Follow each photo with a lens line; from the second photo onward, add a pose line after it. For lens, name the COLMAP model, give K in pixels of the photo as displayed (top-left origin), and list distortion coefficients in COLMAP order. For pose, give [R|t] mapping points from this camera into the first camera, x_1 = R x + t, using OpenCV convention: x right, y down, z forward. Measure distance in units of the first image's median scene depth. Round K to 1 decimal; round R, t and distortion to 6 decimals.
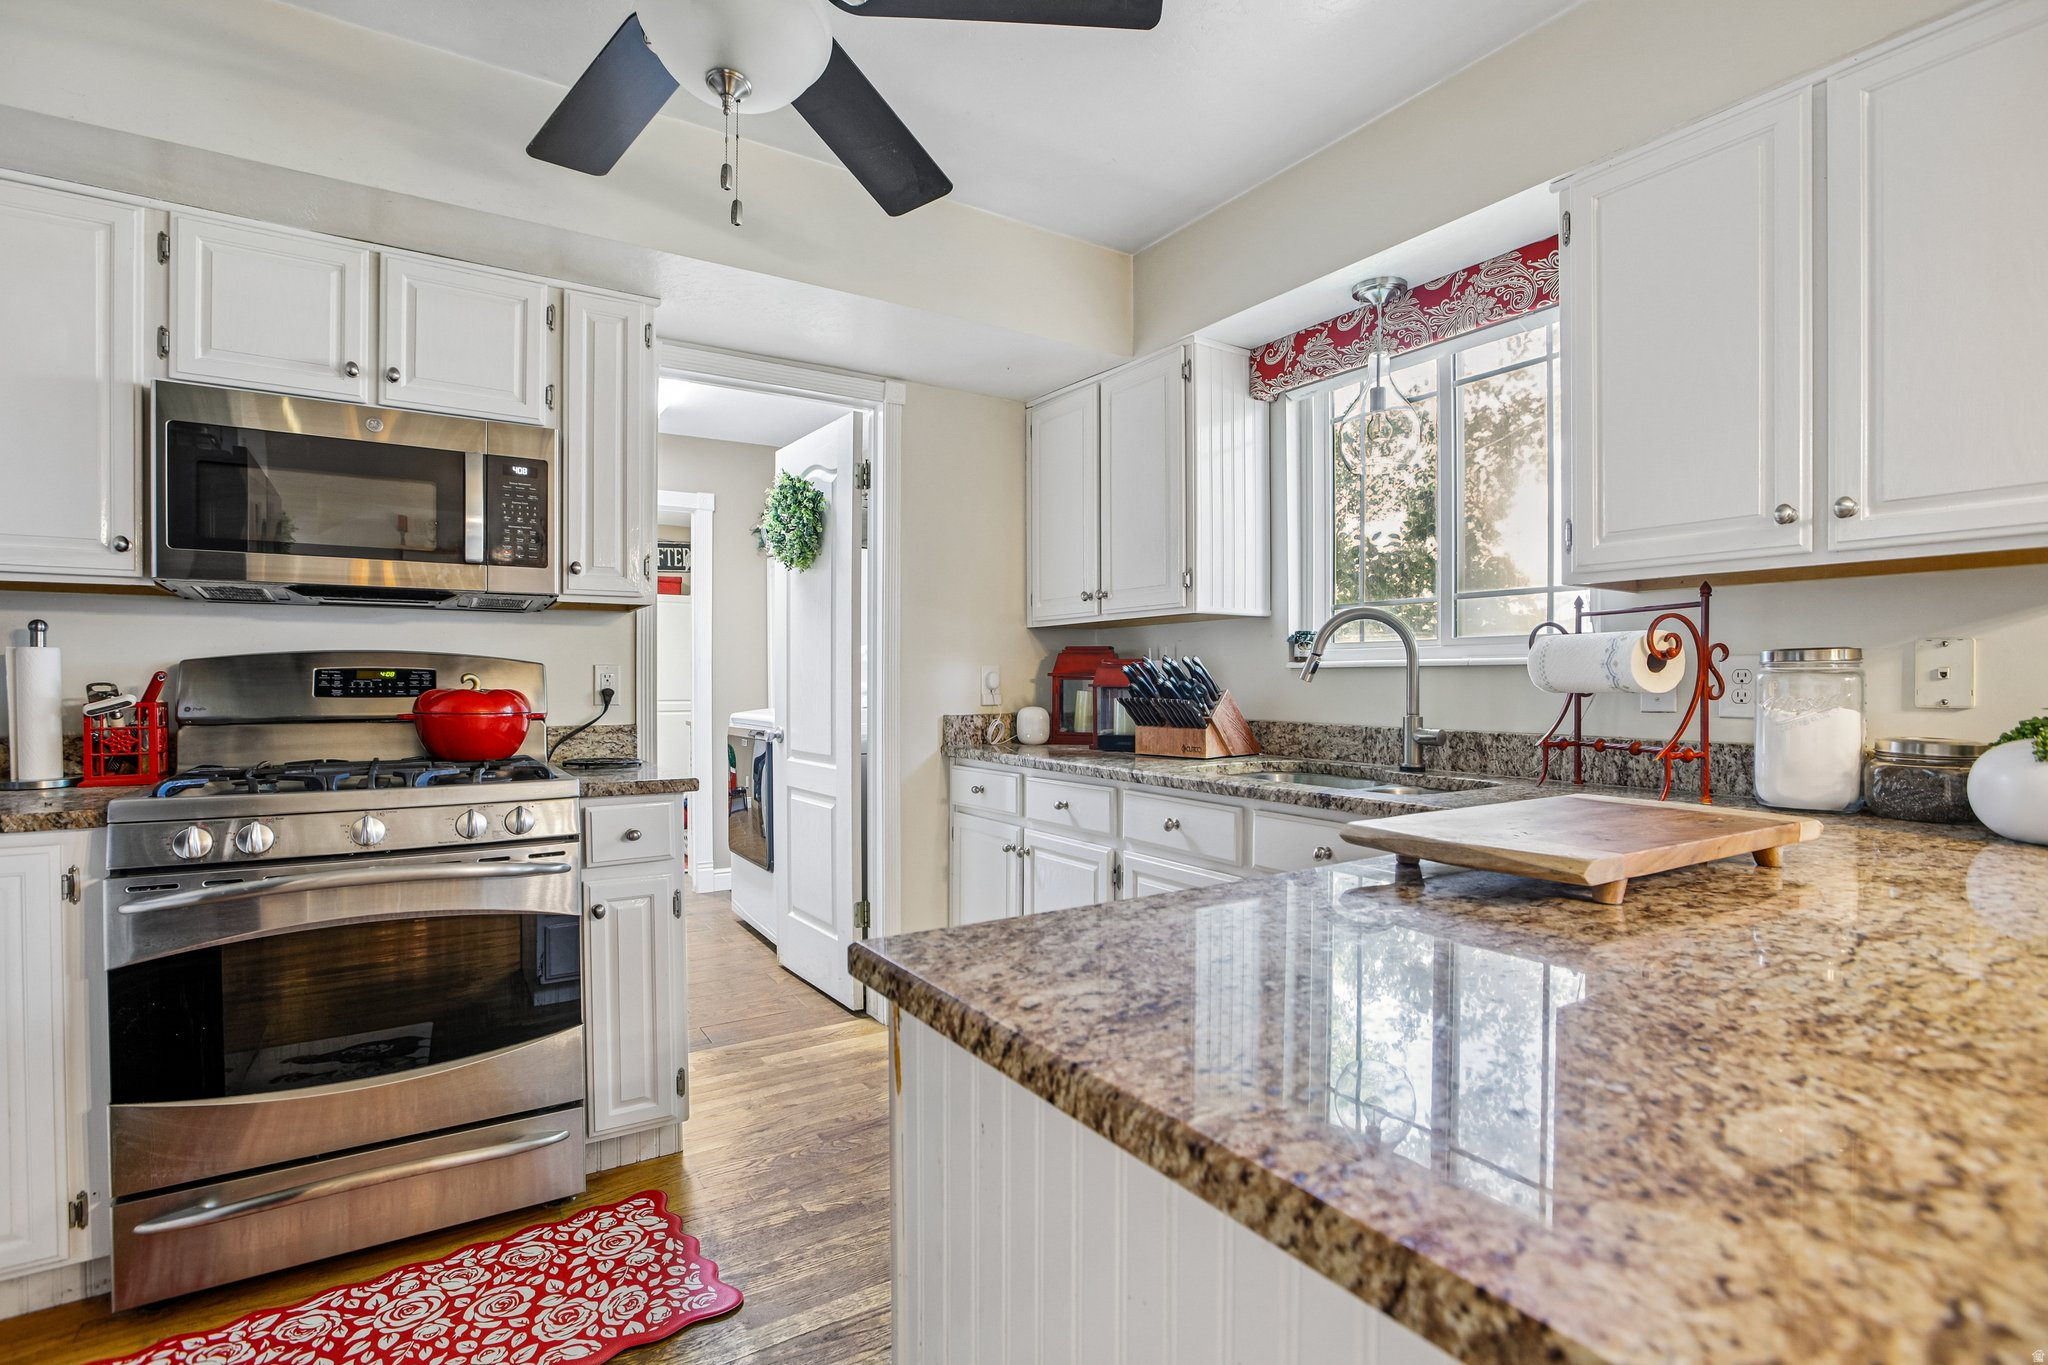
lens RADIAL K [[970.9, 0, 1021.0], [0, 970.9, 686.9], [0, 0, 1]] dist [-0.019828, 0.006518]
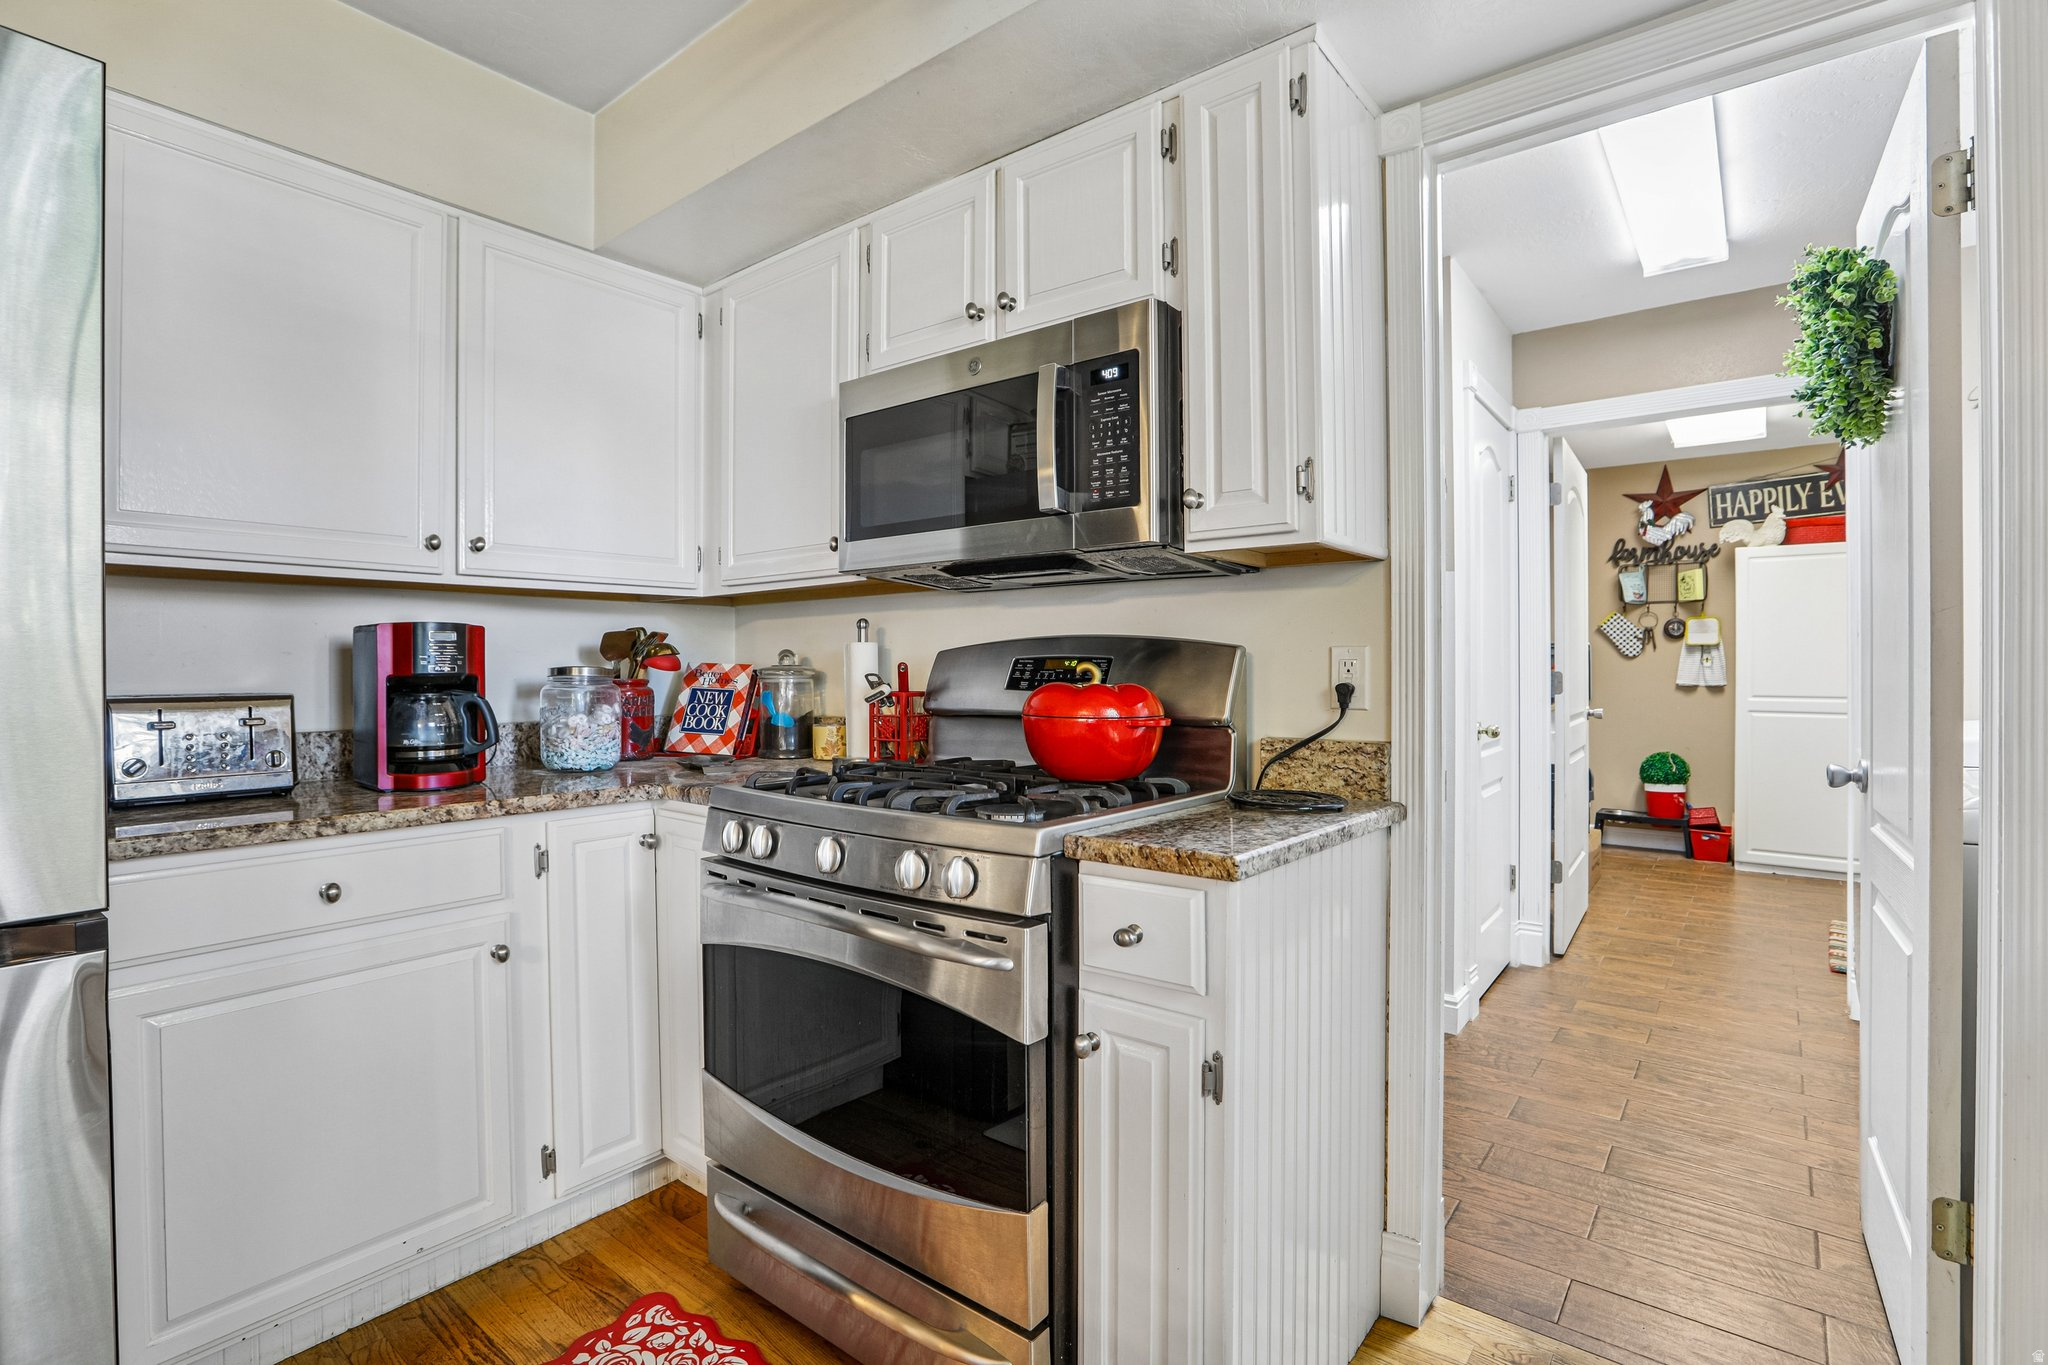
lens RADIAL K [[958.0, 0, 1023.9], [0, 958.0, 668.0], [0, 0, 1]] dist [-0.035972, 0.002599]
pose [[0.321773, -0.001653, -0.946815, 0.120000], [-0.004148, 0.999986, -0.003156, -0.006593], [0.946808, 0.004943, 0.321762, 0.717274]]
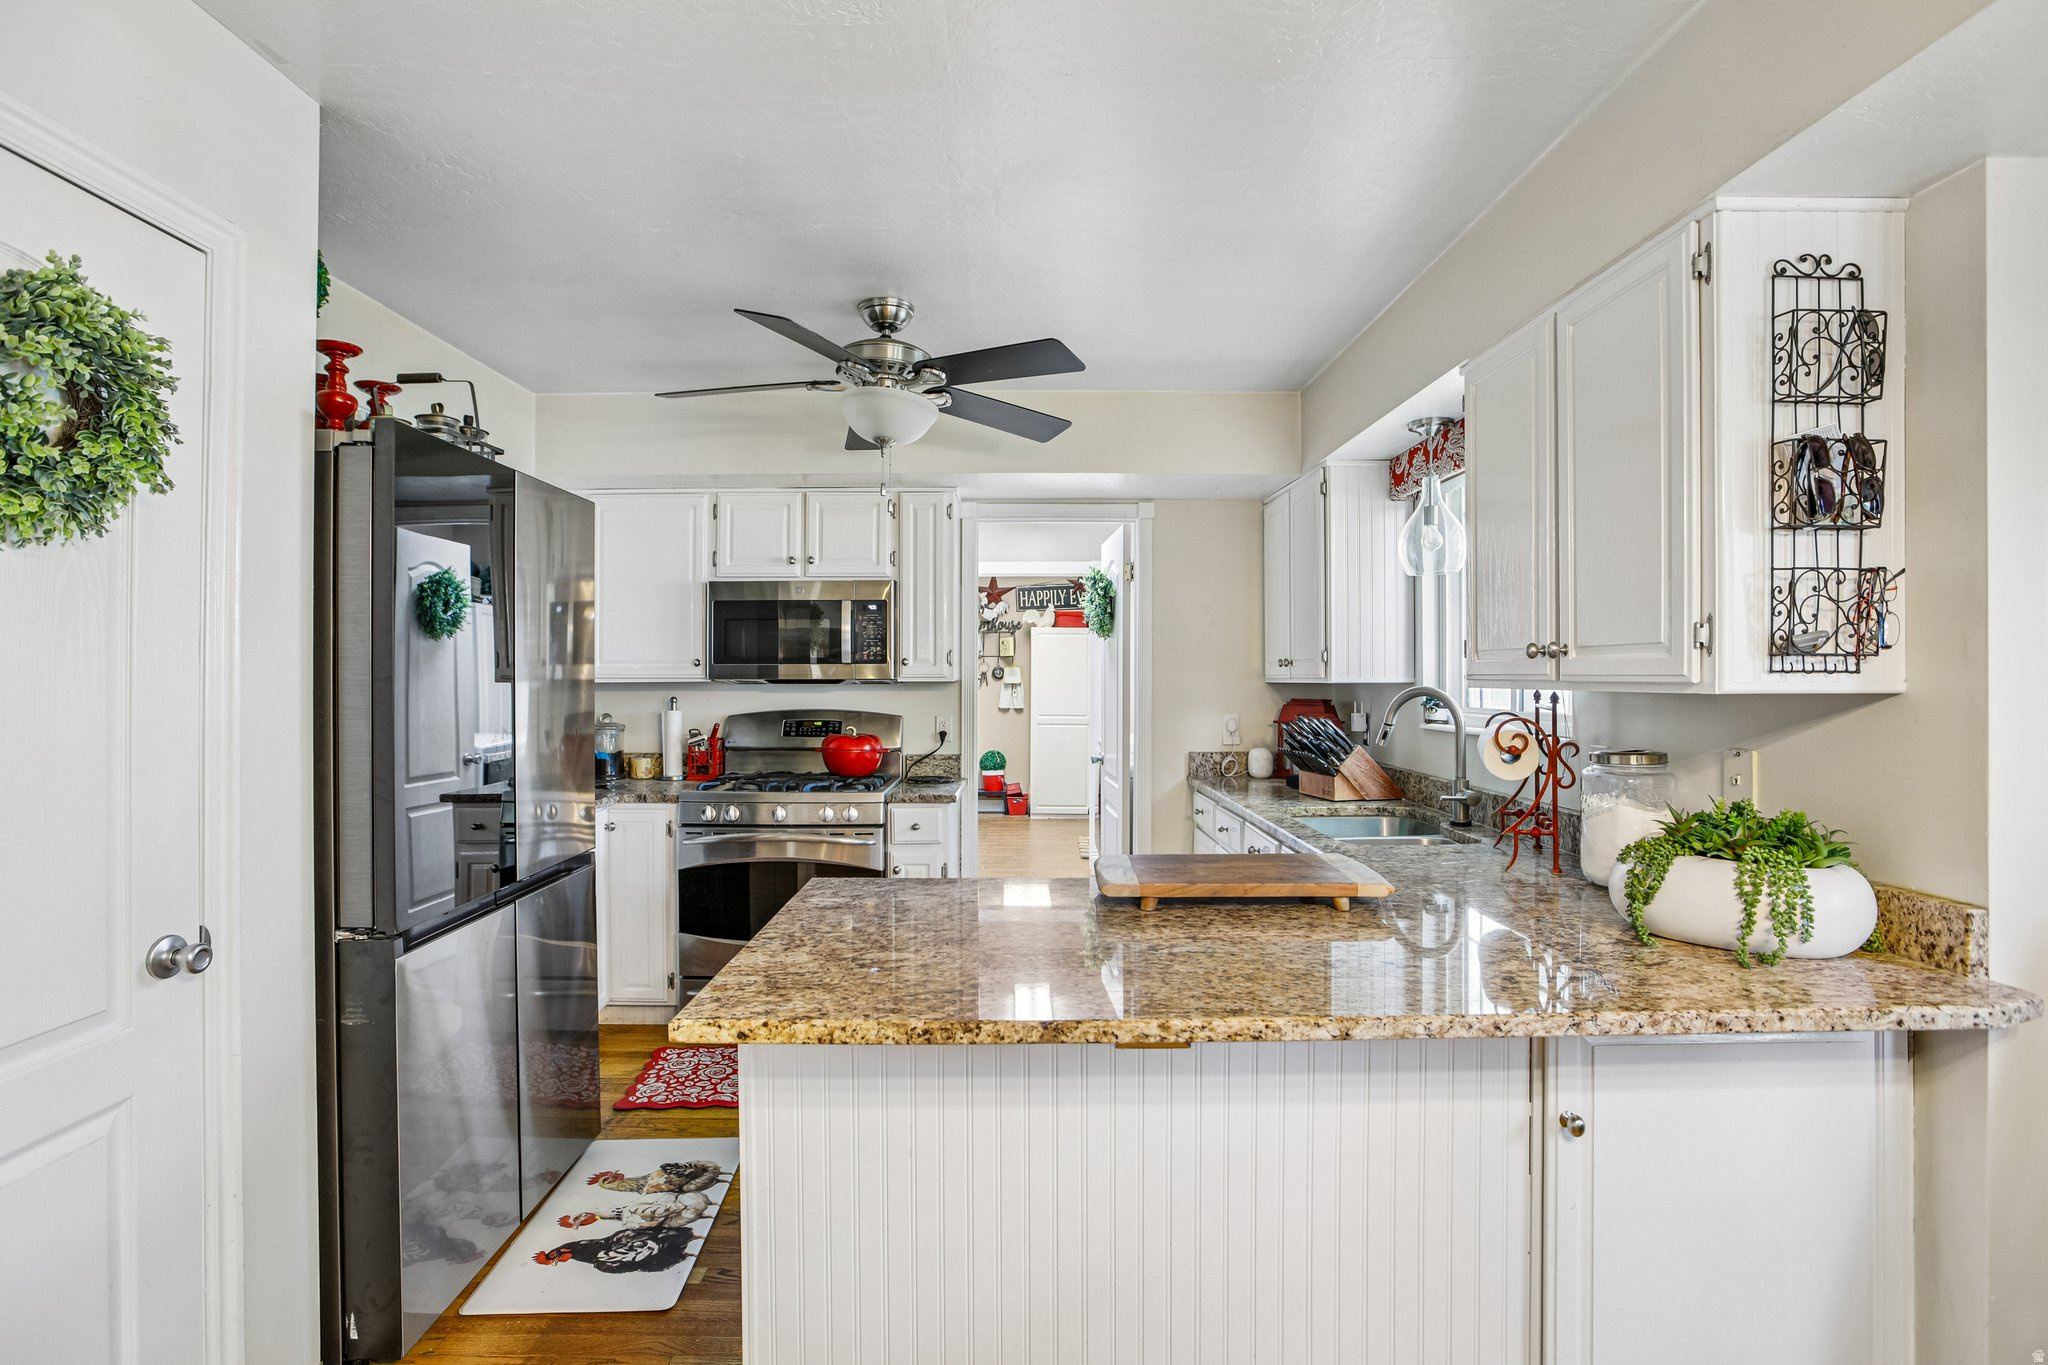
lens RADIAL K [[970.9, 0, 1034.4], [0, 970.9, 676.7], [0, 0, 1]] dist [-0.019828, 0.006518]
pose [[0.850836, 0.000955, -0.525431, 0.627368], [-0.004117, 0.999980, -0.004848, -0.094552], [0.525416, 0.006288, 0.850823, -0.309574]]
